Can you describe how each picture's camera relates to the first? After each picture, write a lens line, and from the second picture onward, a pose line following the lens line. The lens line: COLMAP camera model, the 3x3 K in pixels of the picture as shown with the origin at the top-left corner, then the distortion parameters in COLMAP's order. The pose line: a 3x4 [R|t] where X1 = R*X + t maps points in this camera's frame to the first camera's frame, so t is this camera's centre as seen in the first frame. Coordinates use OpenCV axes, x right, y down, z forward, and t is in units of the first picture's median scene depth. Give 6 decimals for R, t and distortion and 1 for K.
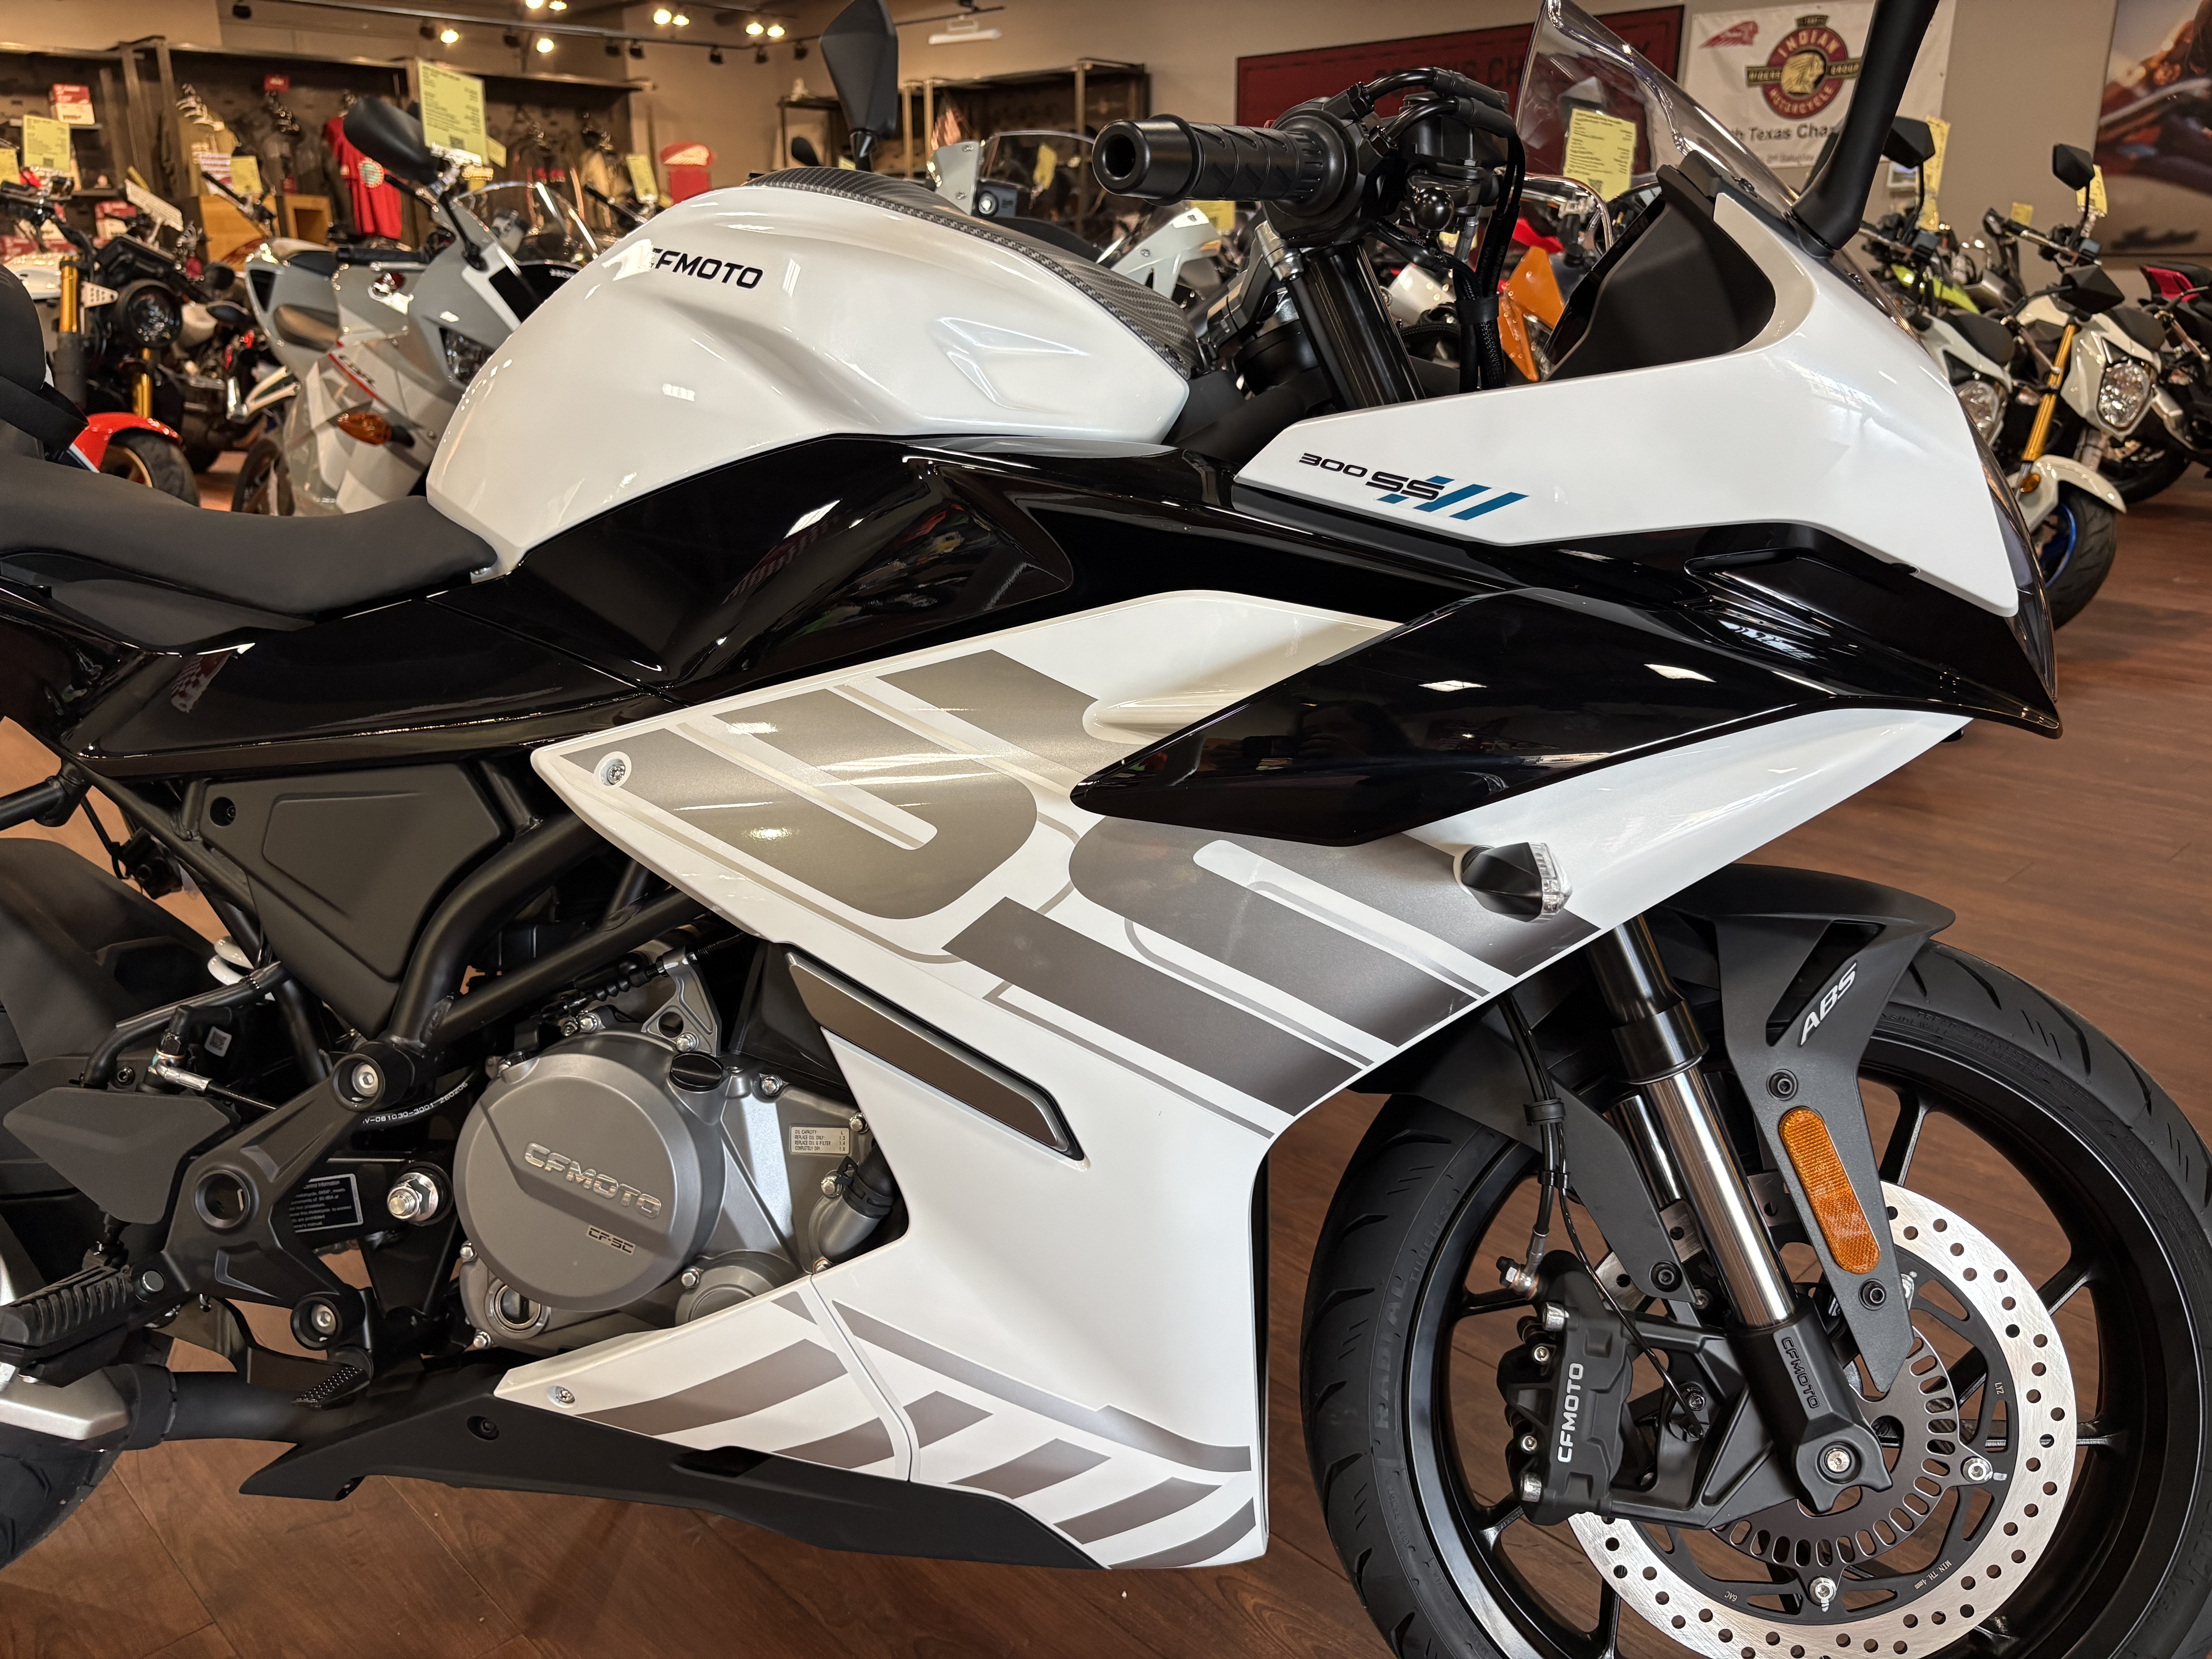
lens RADIAL K [[1695.5, 0, 1106.0], [0, 1695.5, 816.9], [0, 0, 1]] dist [0.003413, -0.008269]
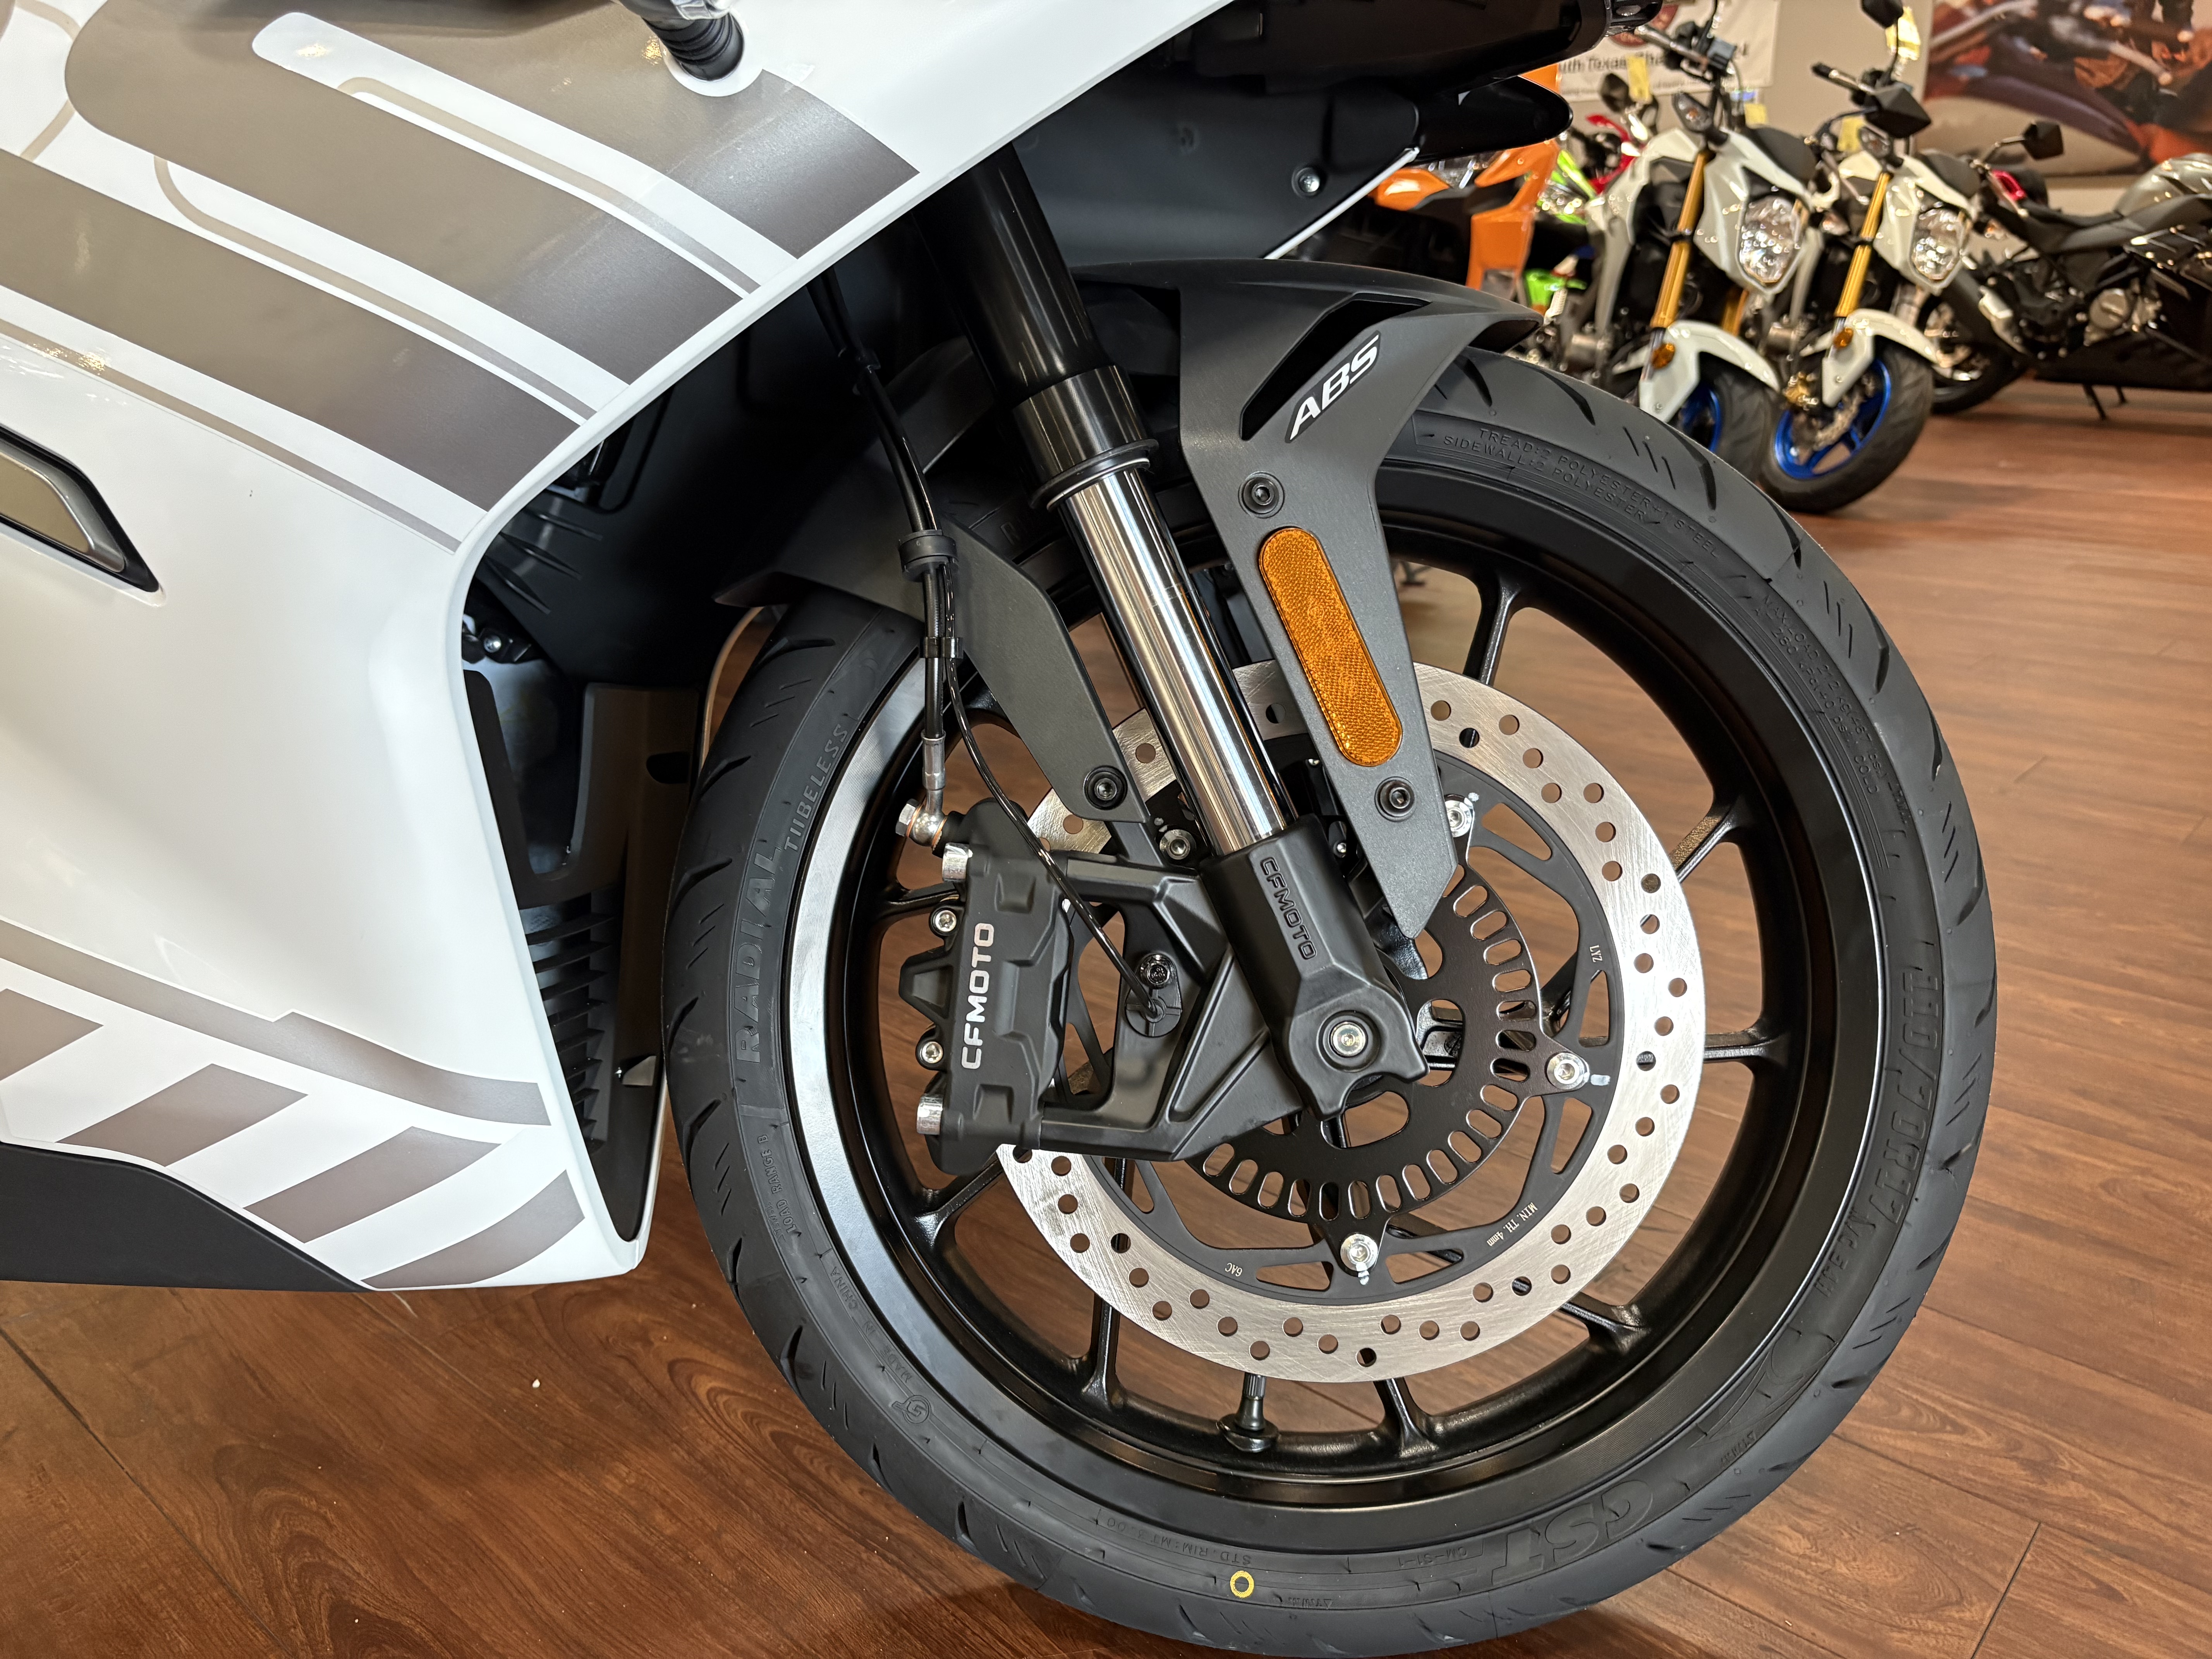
lens RADIAL K [[1683.6, 0, 1106.0], [0, 1683.6, 829.5], [0, 0, 1]] dist [0.050255, -0.061436]
pose [[0.997822, -0.020571, 0.062673, 0.279464], [0.020332, 0.999783, 0.004440, 0.277018], [-0.062751, -0.003156, 0.998024, 0.310033]]
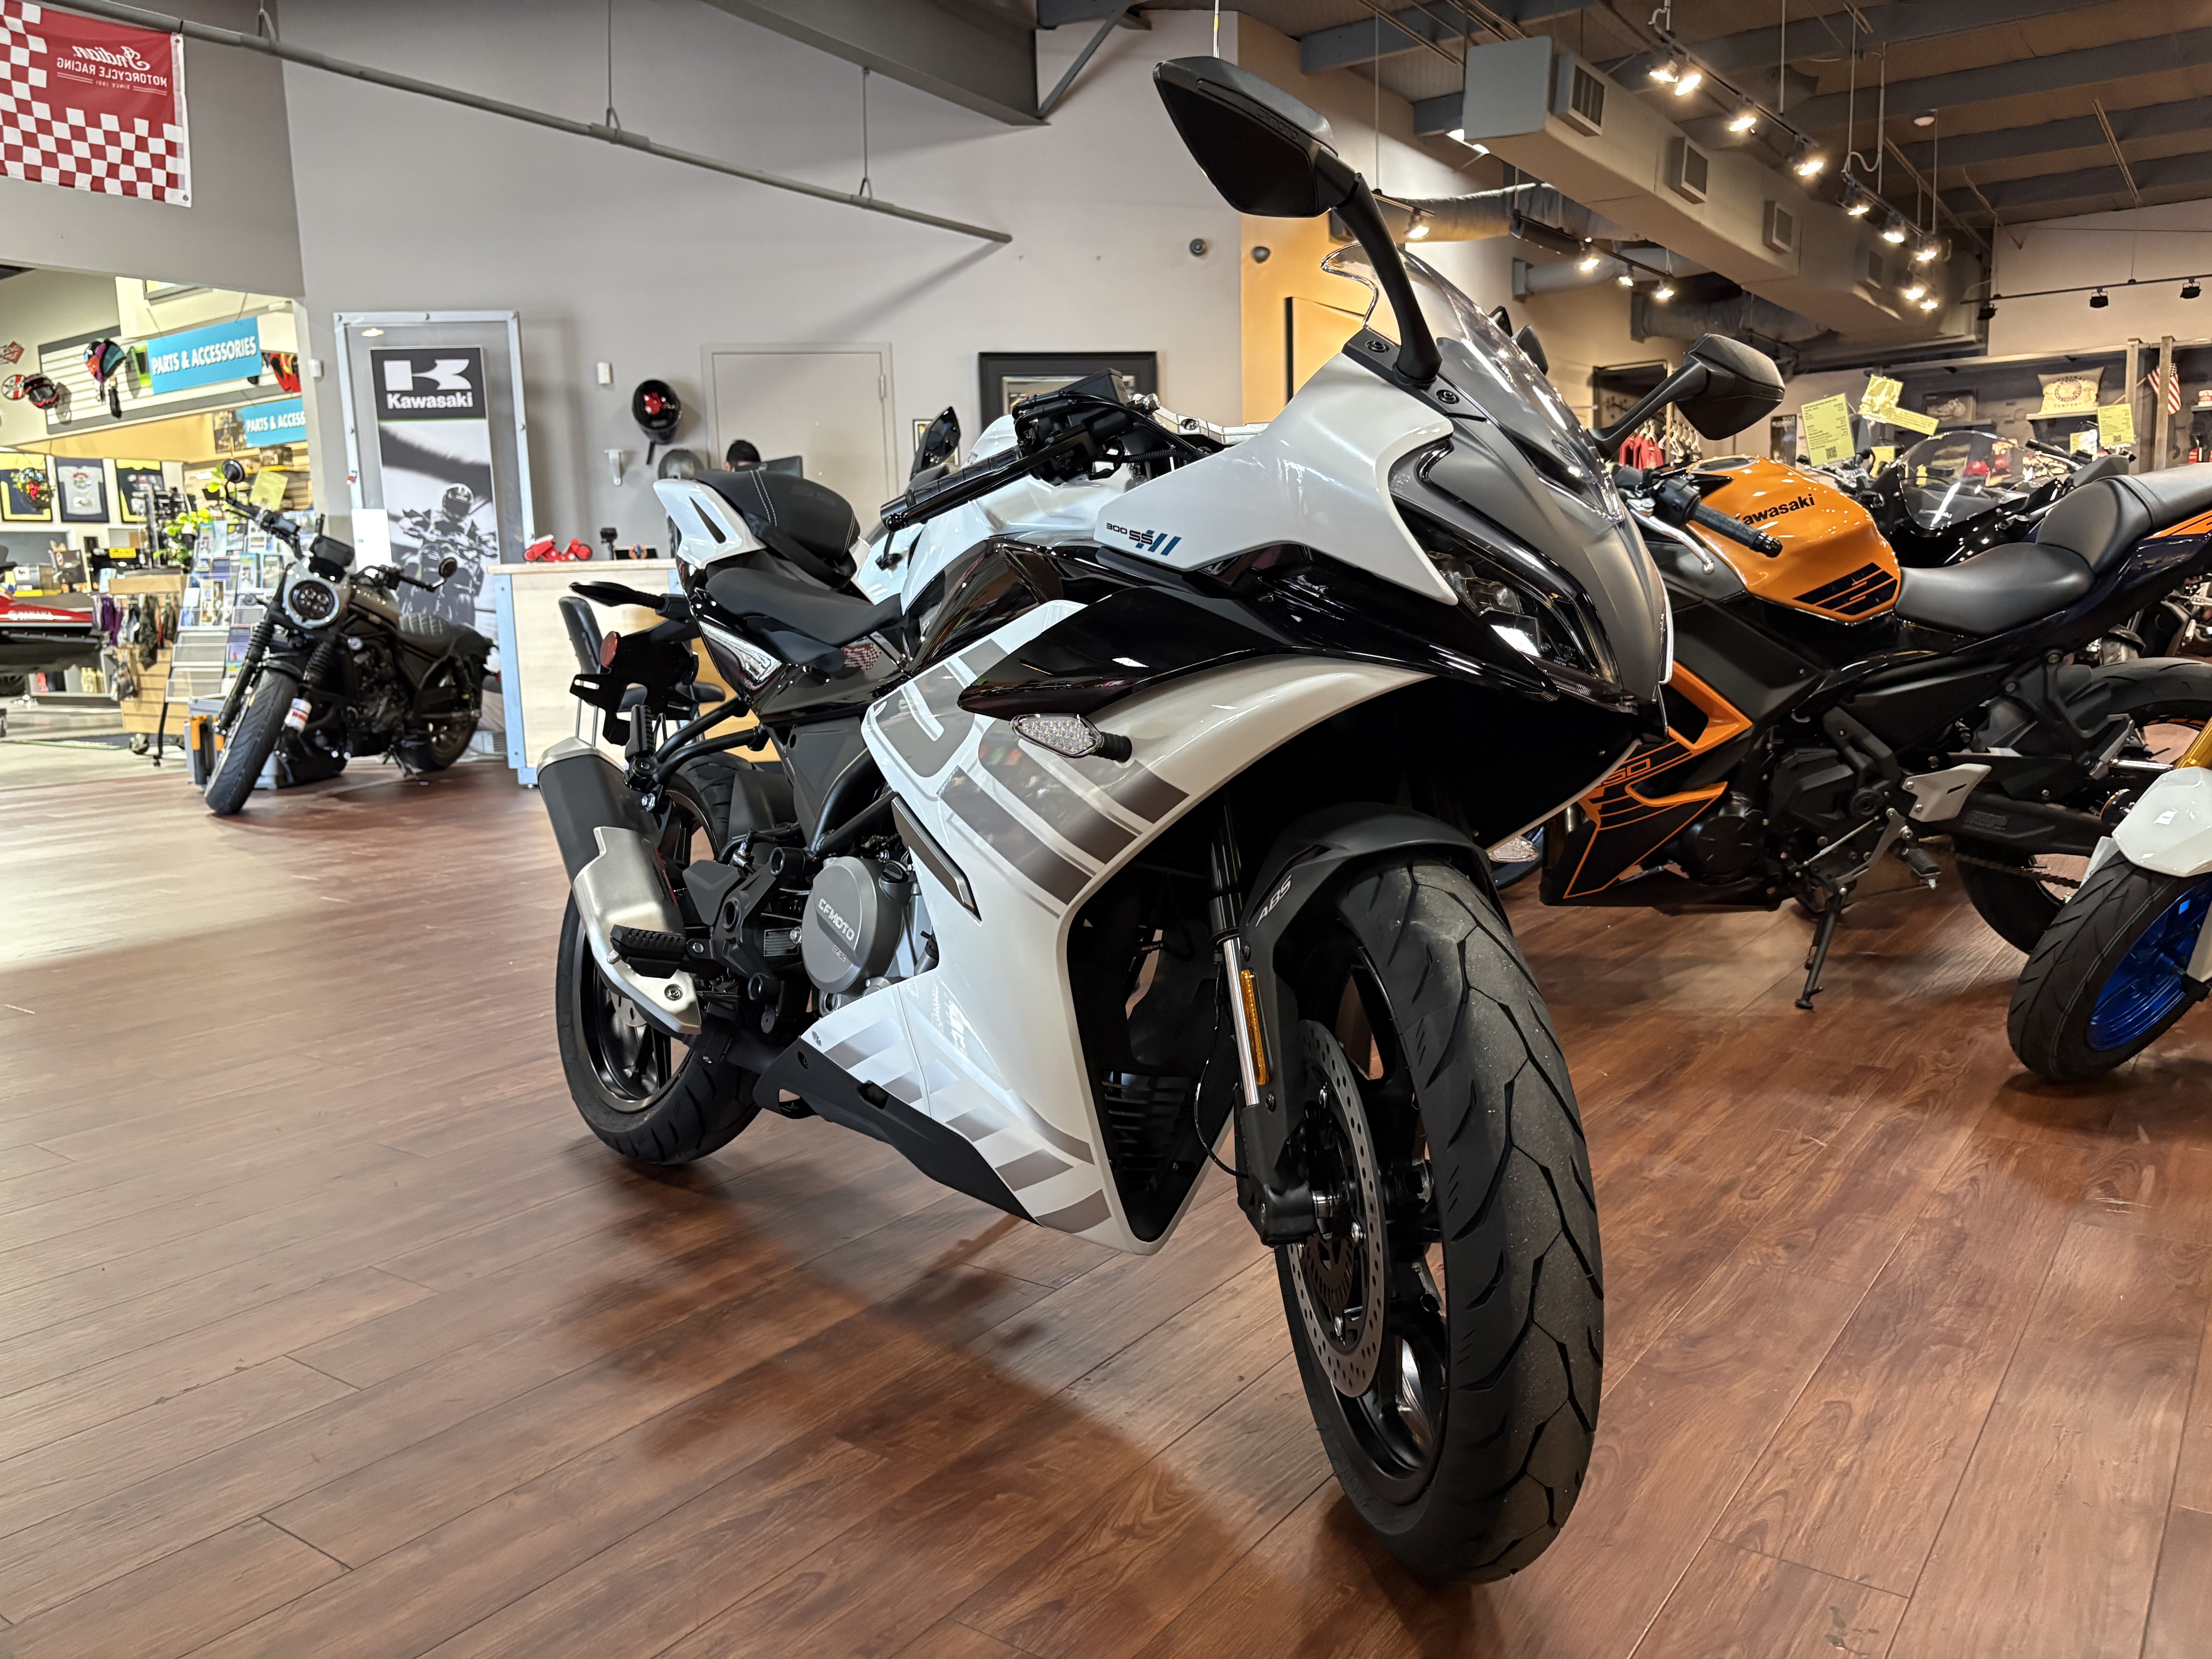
lens RADIAL K [[1674.4, 0, 1111.5], [0, 1674.4, 854.7], [0, 0, 1]] dist [0.014961, 0.002370]
pose [[0.740360, 0.079583, -0.667483, 1.159605], [-0.179112, 0.980424, -0.081774, 0.235859], [0.647908, 0.180097, 0.740122, -0.204147]]
